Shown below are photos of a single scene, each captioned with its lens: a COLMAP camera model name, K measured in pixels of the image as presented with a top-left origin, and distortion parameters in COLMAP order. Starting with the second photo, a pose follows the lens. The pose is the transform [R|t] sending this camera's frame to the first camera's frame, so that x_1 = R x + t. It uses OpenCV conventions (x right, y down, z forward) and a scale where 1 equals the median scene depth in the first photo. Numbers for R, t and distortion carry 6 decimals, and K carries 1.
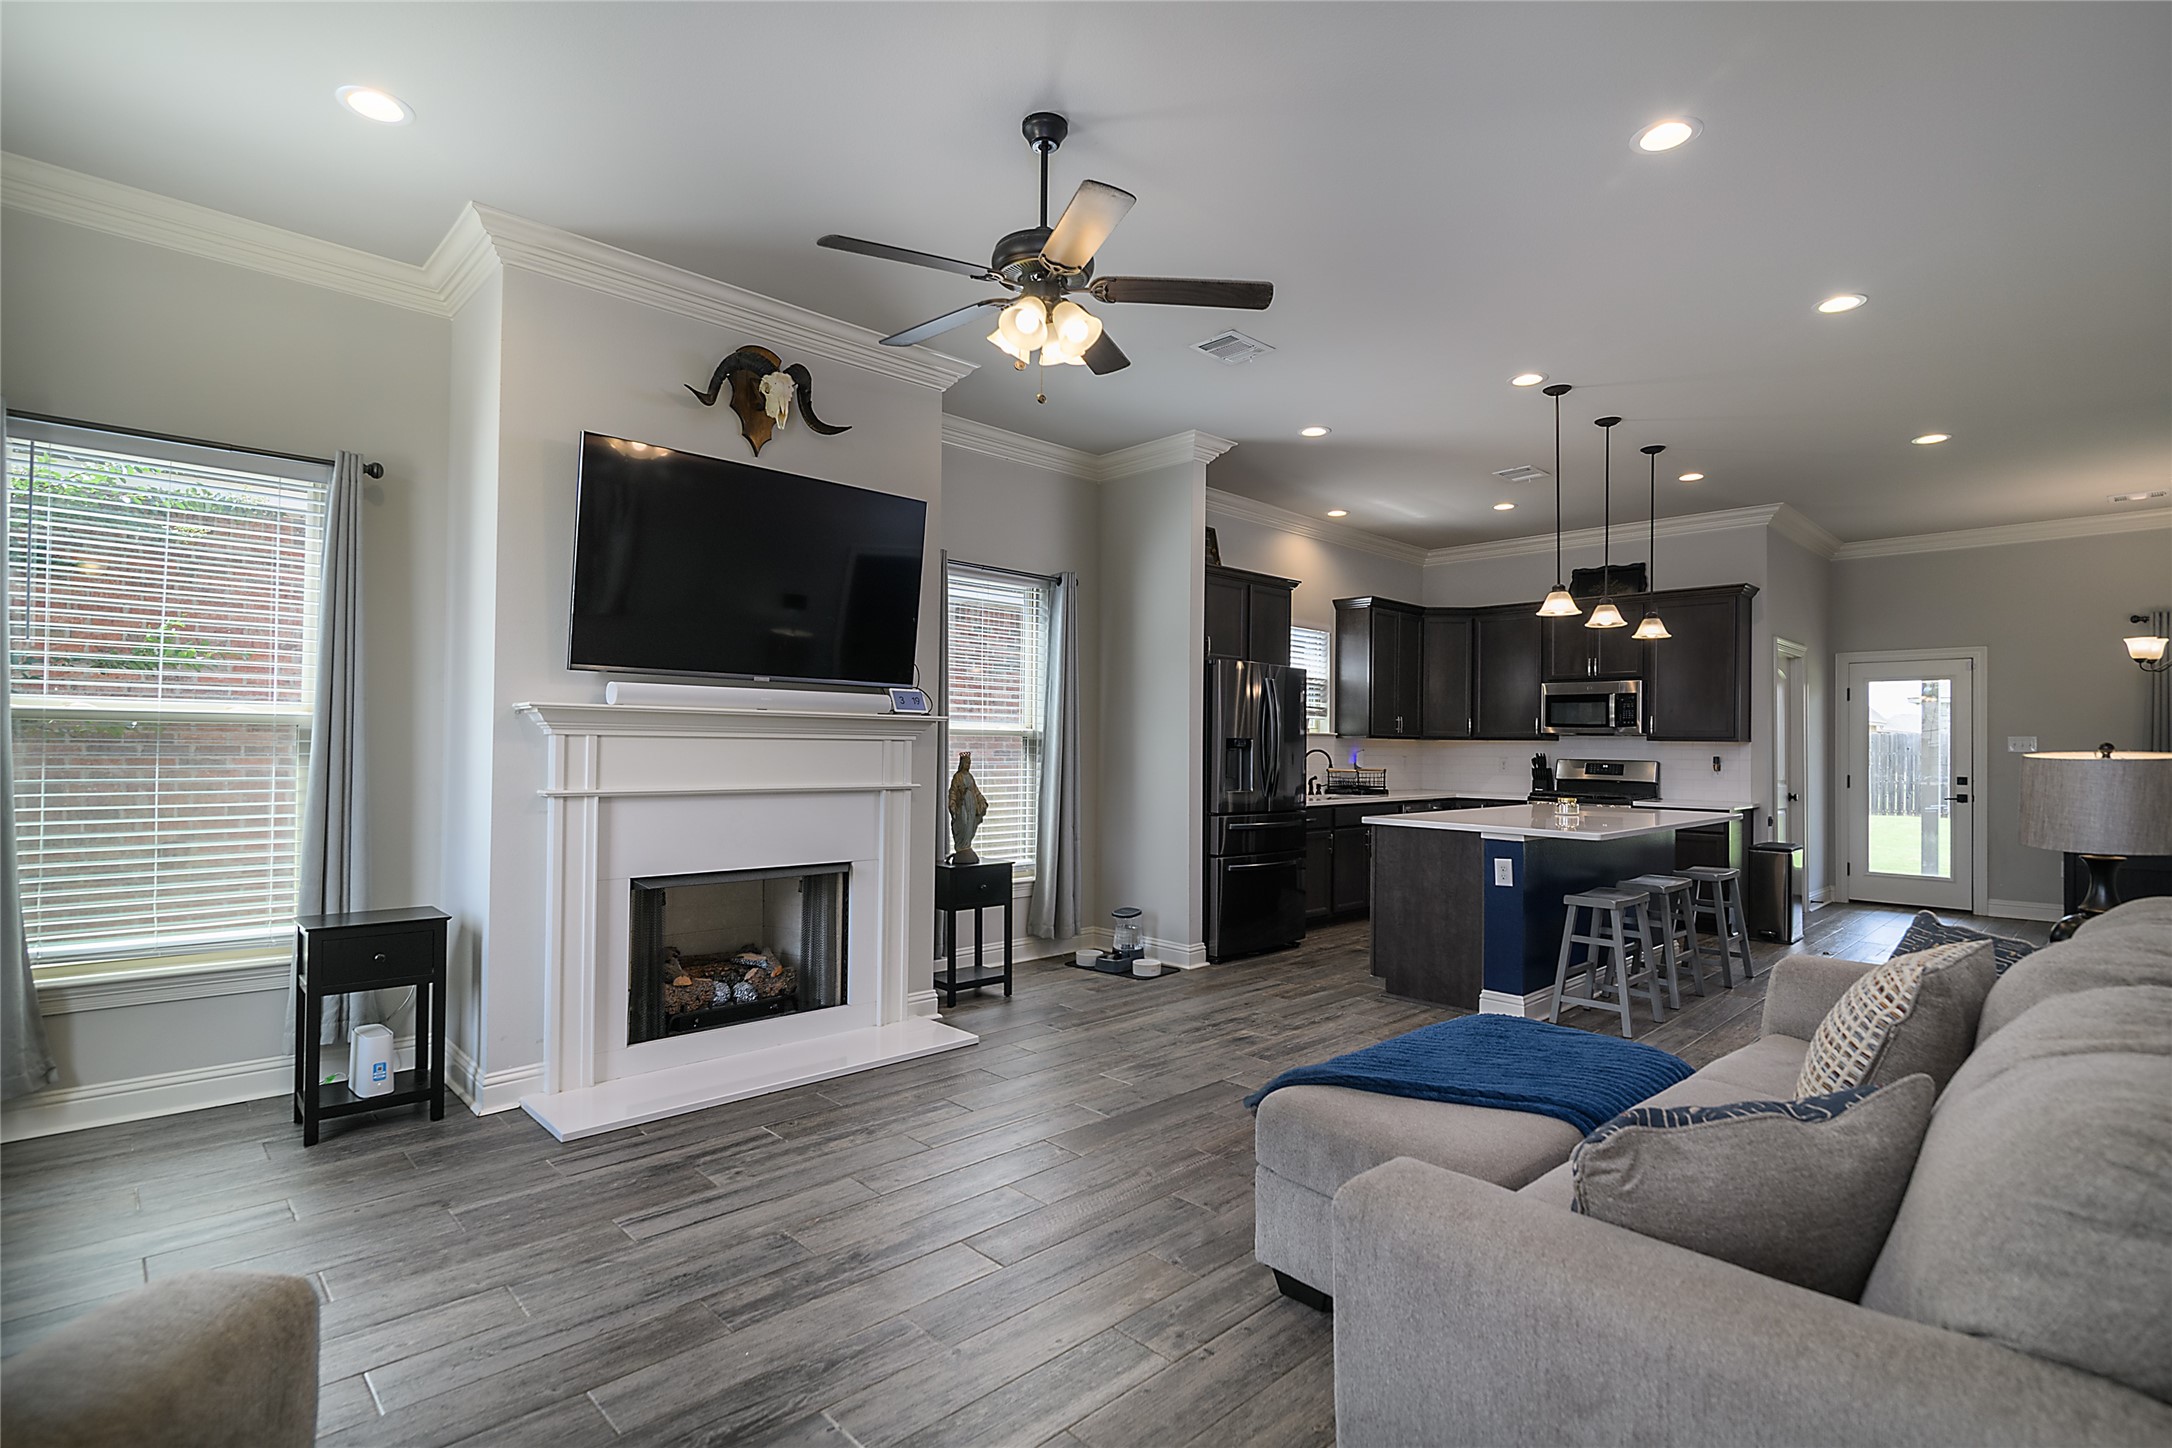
lens RADIAL K [[1034.0, 0, 1086.3], [0, 1034.0, 754.7], [0, 0, 1]] dist [-0.011161, -0.000880]
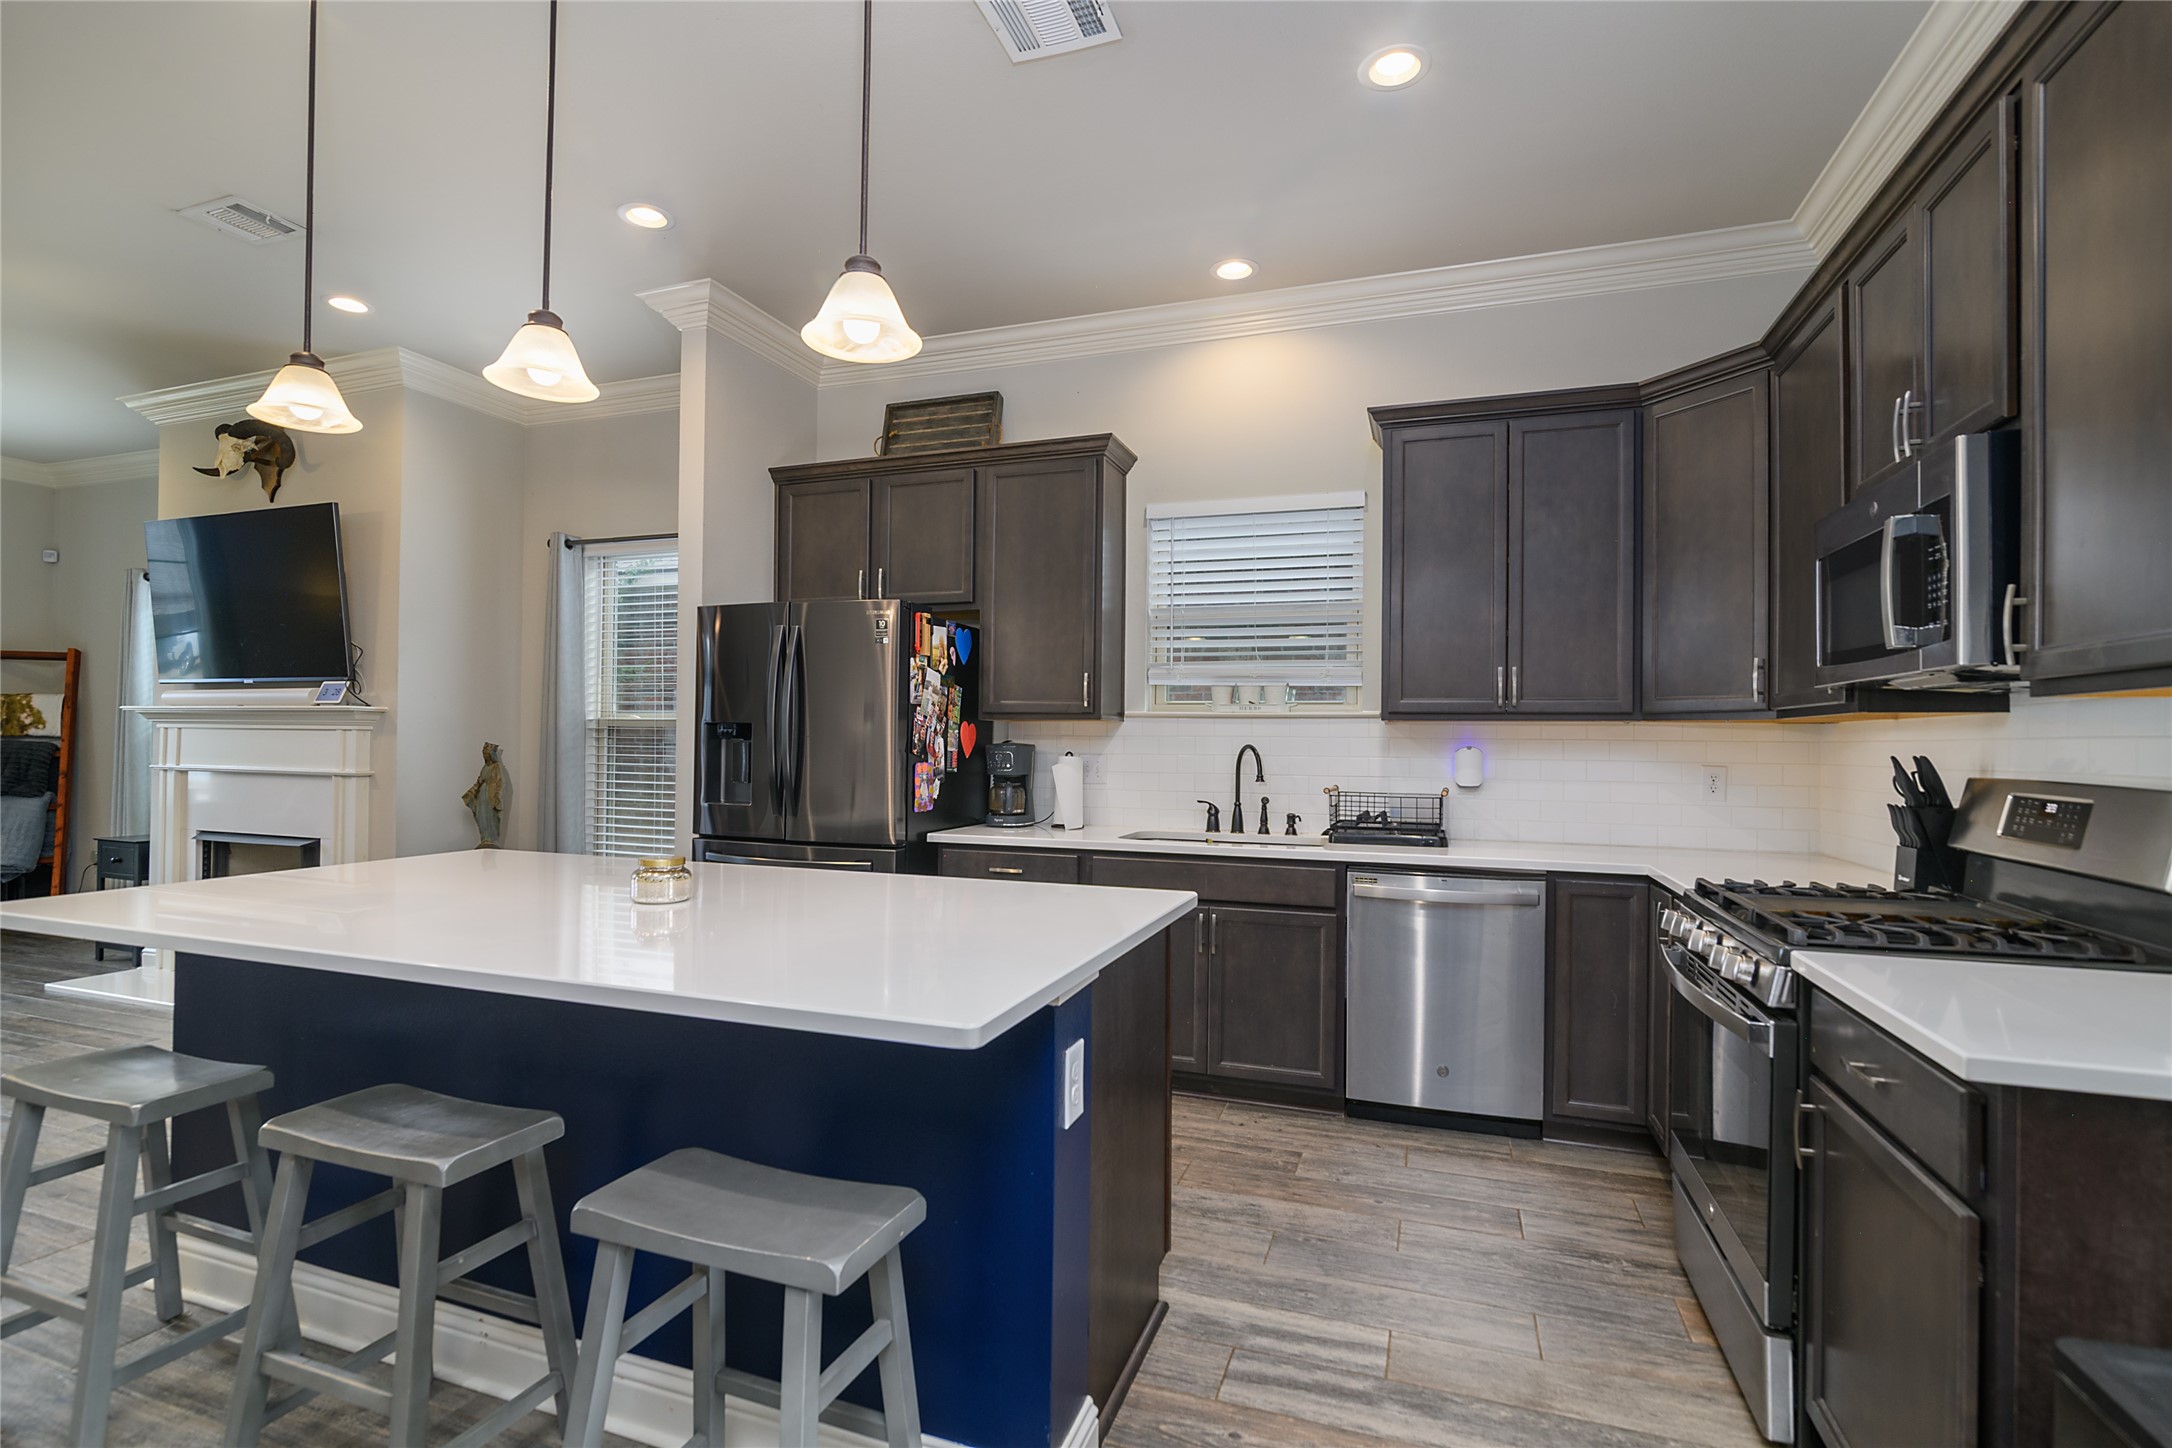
lens RADIAL K [[1014.3, 0, 1083.2], [0, 1014.3, 744.1], [0, 0, 1]] dist [-0.009844, -0.000365]
pose [[0.447098, -0.004532, -0.894474, 0.675687], [-0.013079, 0.999847, -0.011604, 0.001896], [0.894390, 0.016887, 0.446970, 0.749225]]
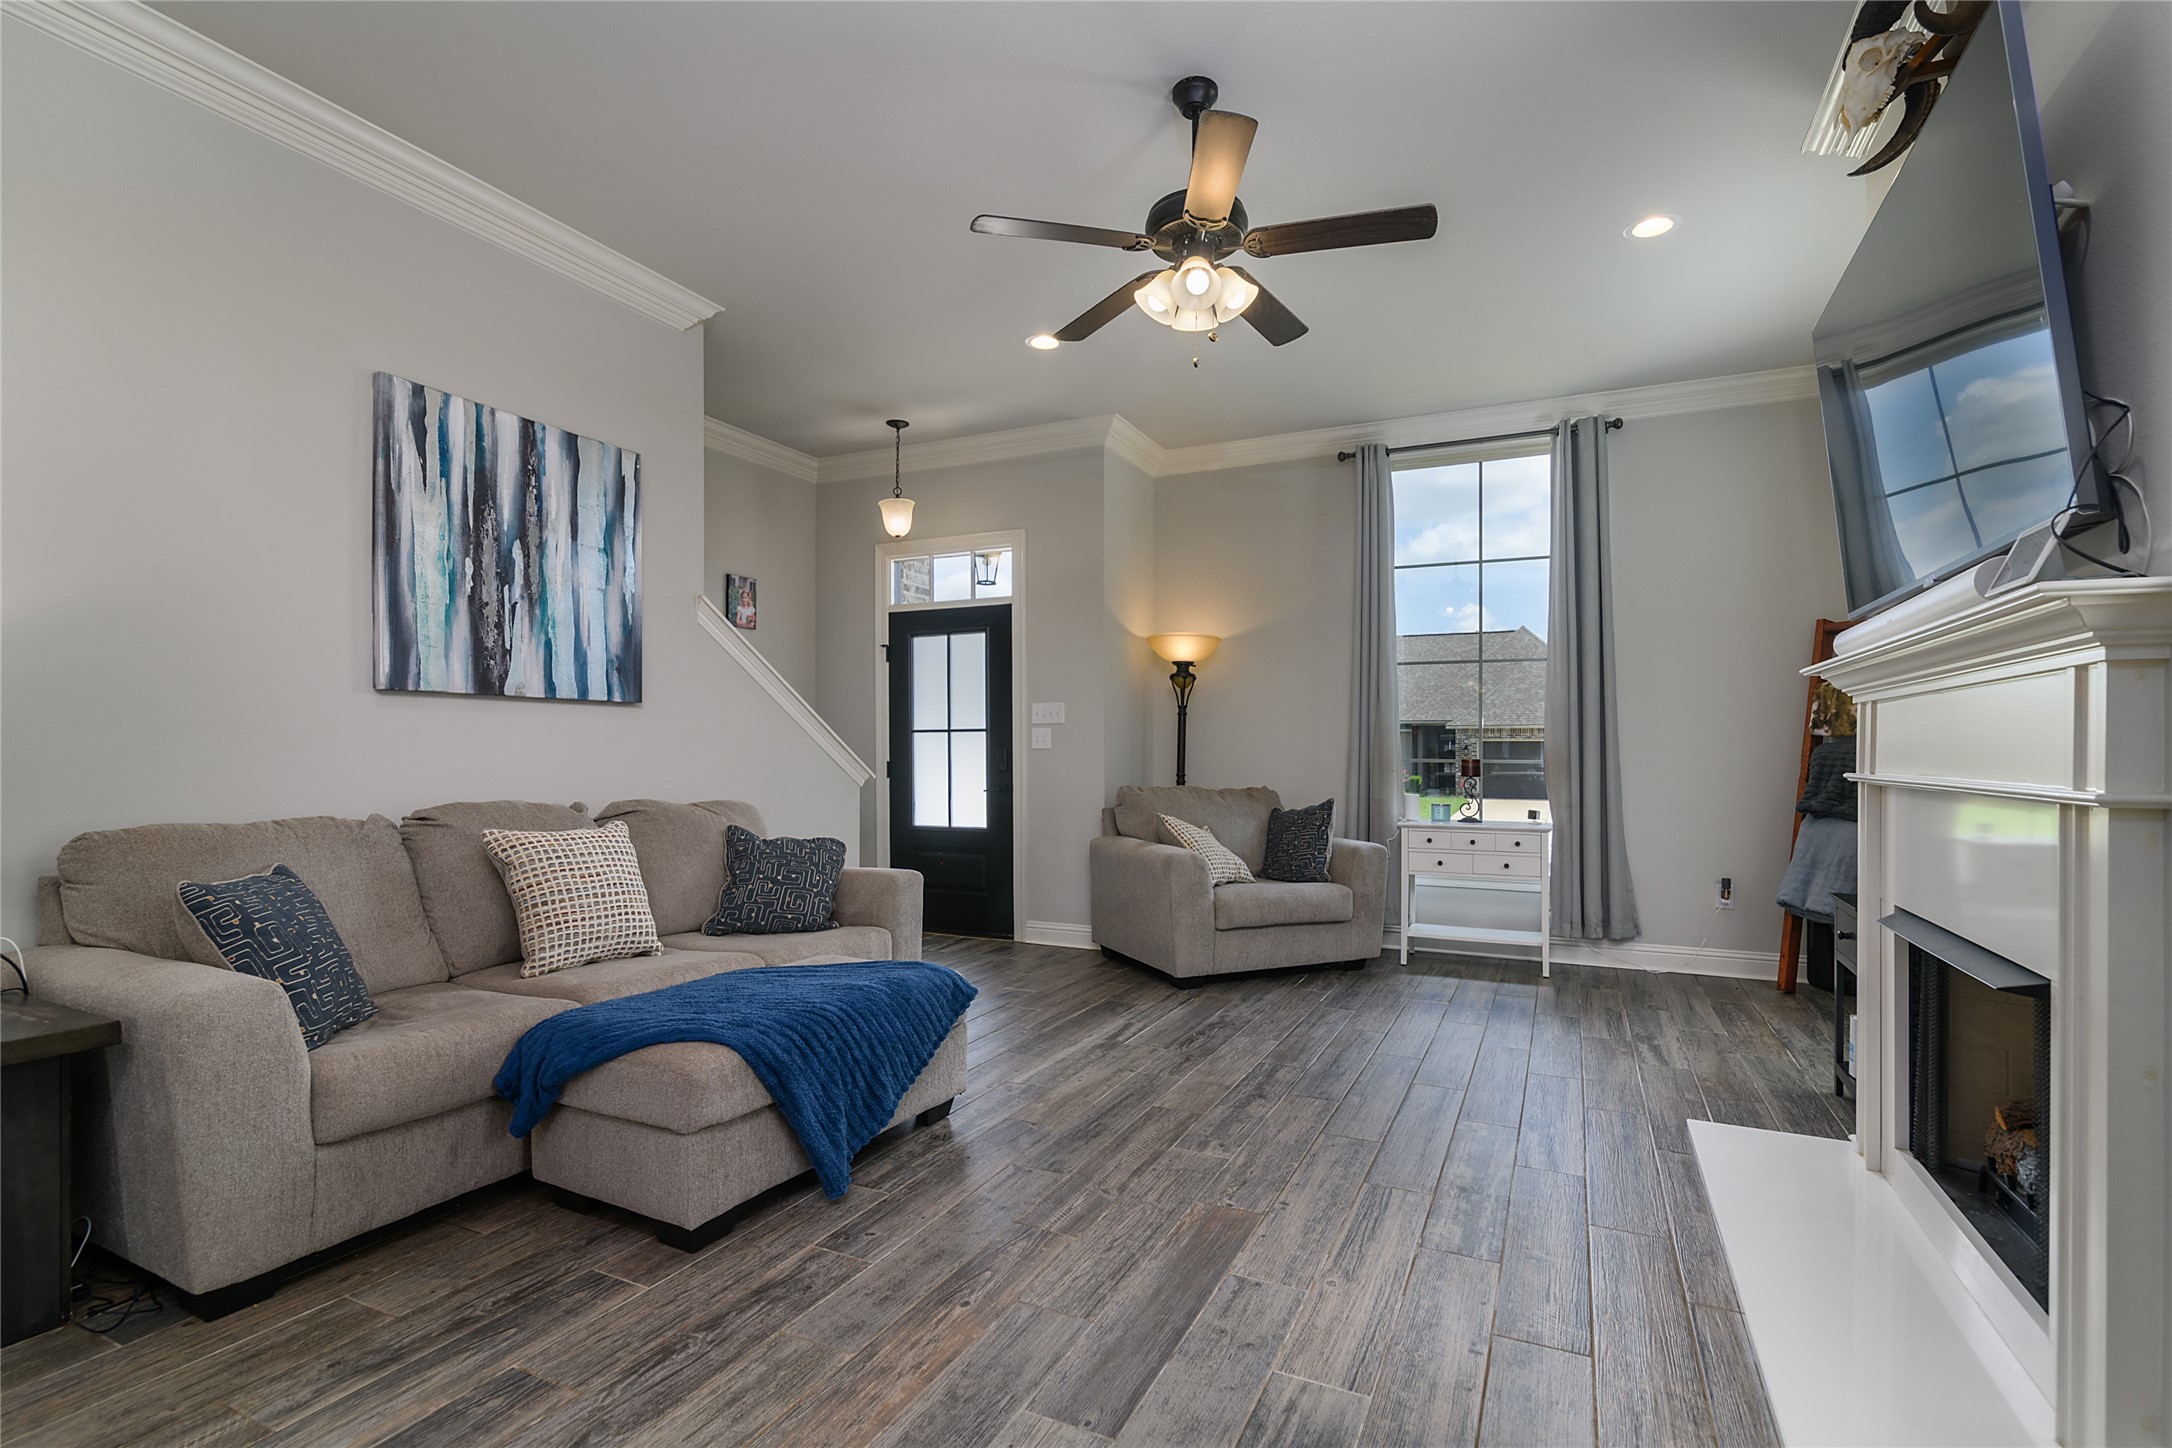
lens RADIAL K [[1014.3, 0, 1083.2], [0, 1014.3, 744.1], [0, 0, 1]] dist [-0.009844, -0.000365]
pose [[-0.939051, -0.015714, -0.343419, 0.157260], [-0.015290, 0.999875, -0.003943, 0.011786], [0.343439, 0.001549, -0.939174, 0.742353]]
